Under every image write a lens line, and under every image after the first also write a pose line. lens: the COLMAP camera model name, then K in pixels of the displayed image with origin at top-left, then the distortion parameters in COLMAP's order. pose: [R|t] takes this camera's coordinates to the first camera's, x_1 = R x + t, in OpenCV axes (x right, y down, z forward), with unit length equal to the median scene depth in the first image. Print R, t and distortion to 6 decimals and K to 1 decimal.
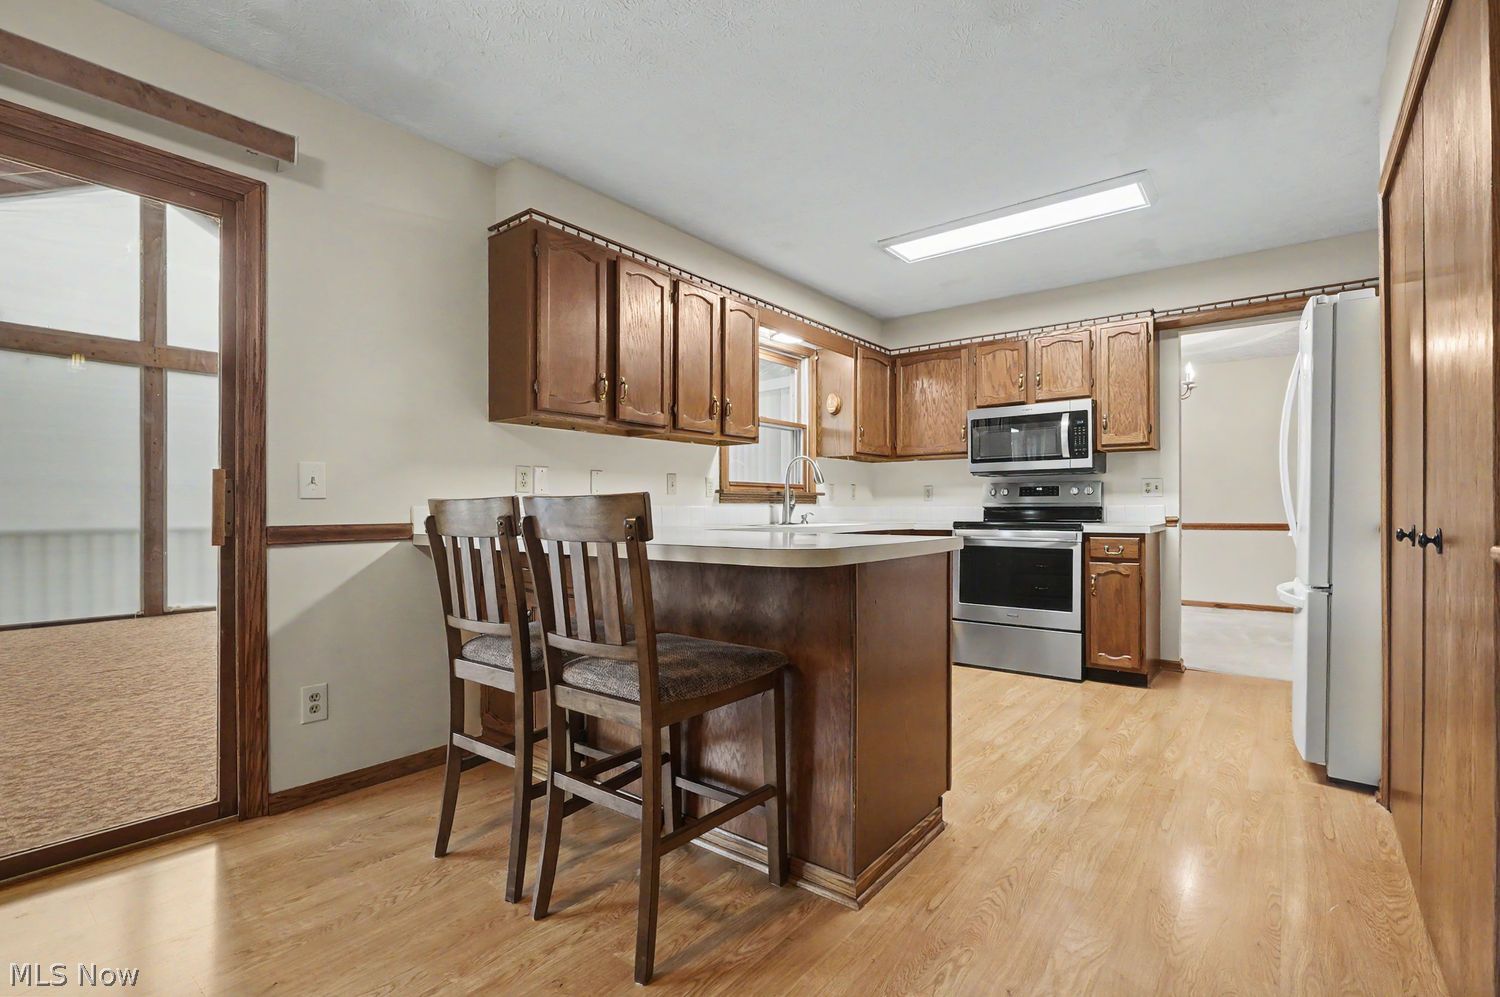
lens RADIAL K [[685.0, 0, 752.0], [0, 685.0, 508.2], [0, 0, 1]] dist [-0.011551, 0.004249]
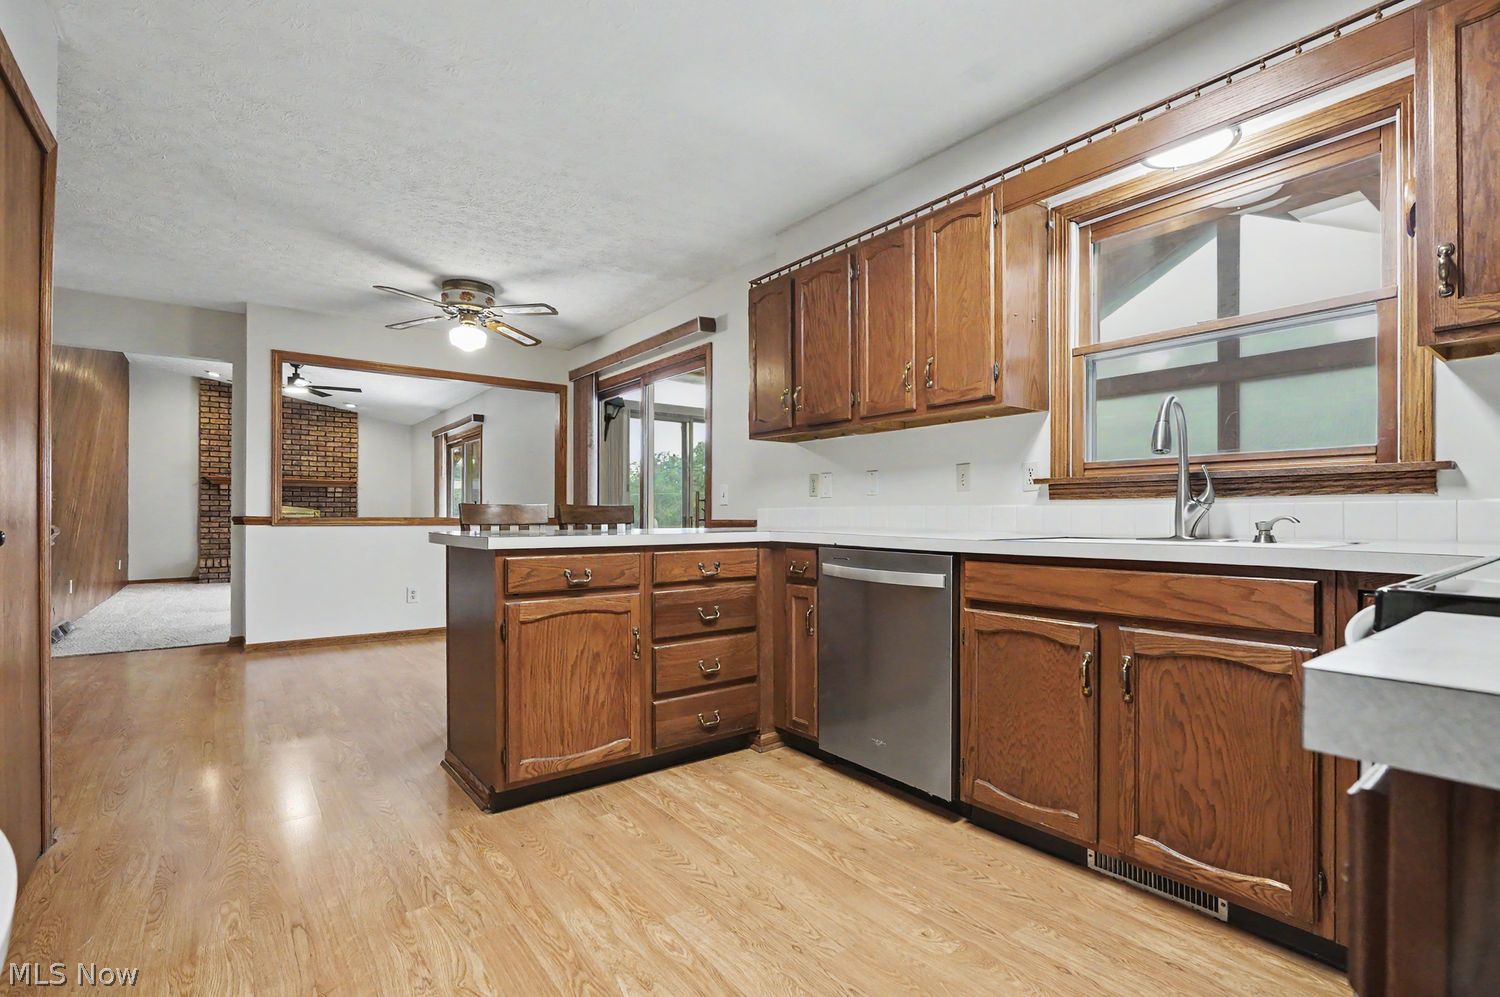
lens RADIAL K [[685.0, 0, 740.4], [0, 685.0, 515.0], [0, 0, 1]] dist [-0.011551, 0.004249]
pose [[-0.254602, 0.003701, -0.967039, 0.634185], [0.002418, 0.999992, 0.003190, 0.003955], [0.967043, -0.001526, -0.254609, 0.874121]]
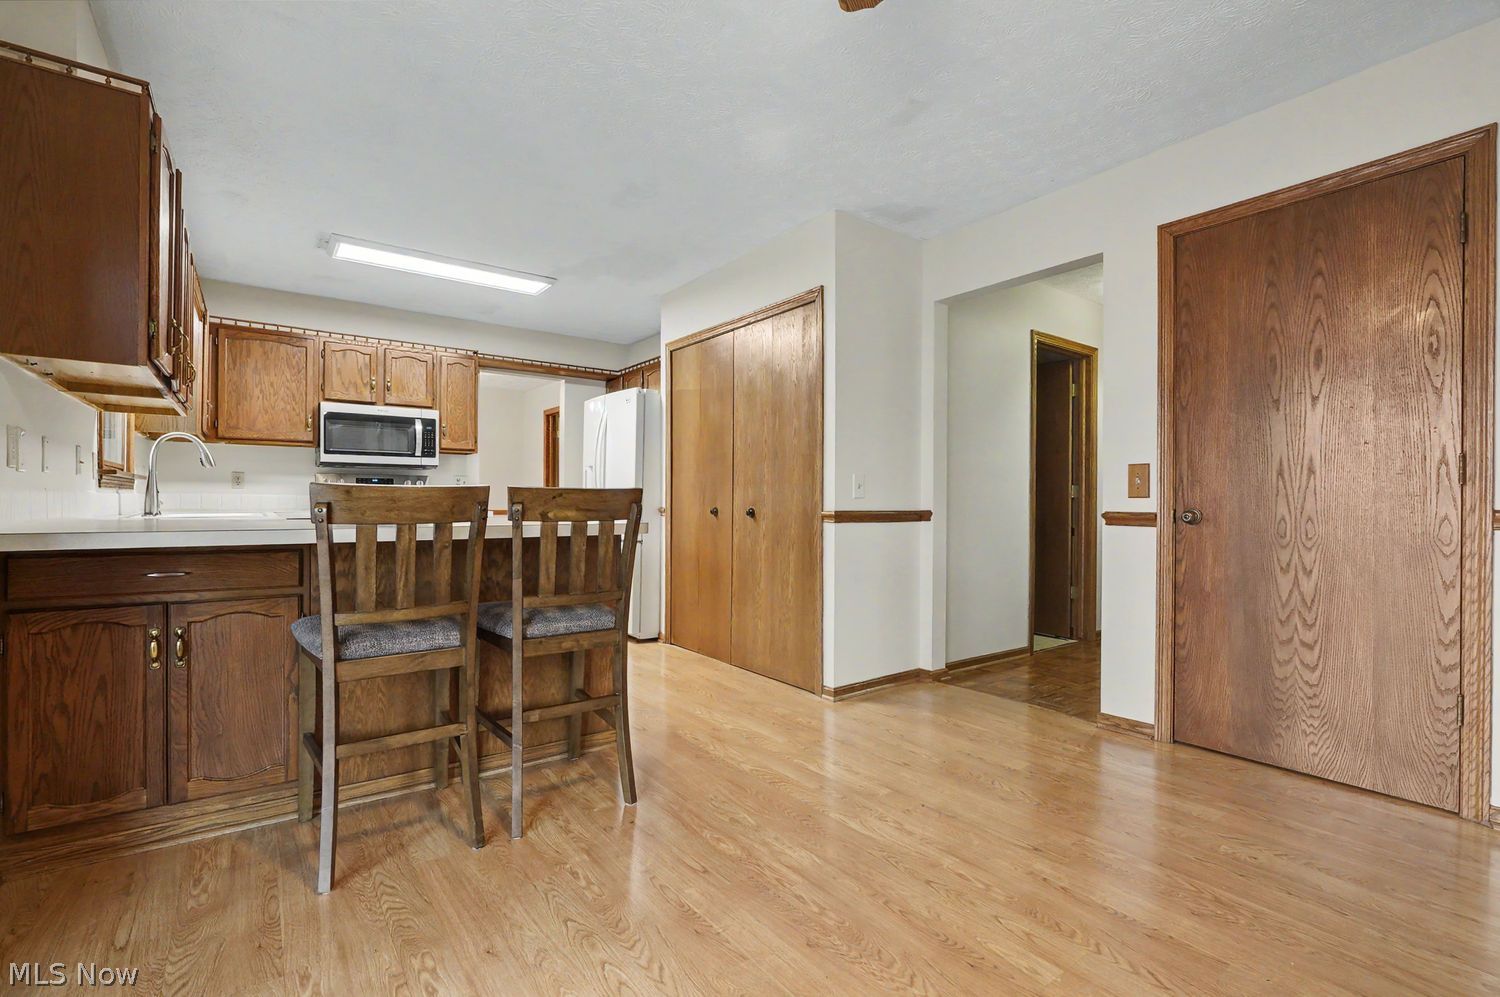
lens RADIAL K [[685.0, 0, 751.3], [0, 685.0, 502.2], [0, 0, 1]] dist [-0.011551, 0.004249]
pose [[0.260003, 0.001254, 0.965607, -0.571622], [-0.008285, 0.999965, 0.000933, 0.001768], [-0.965572, -0.008243, 0.260004, 0.121776]]
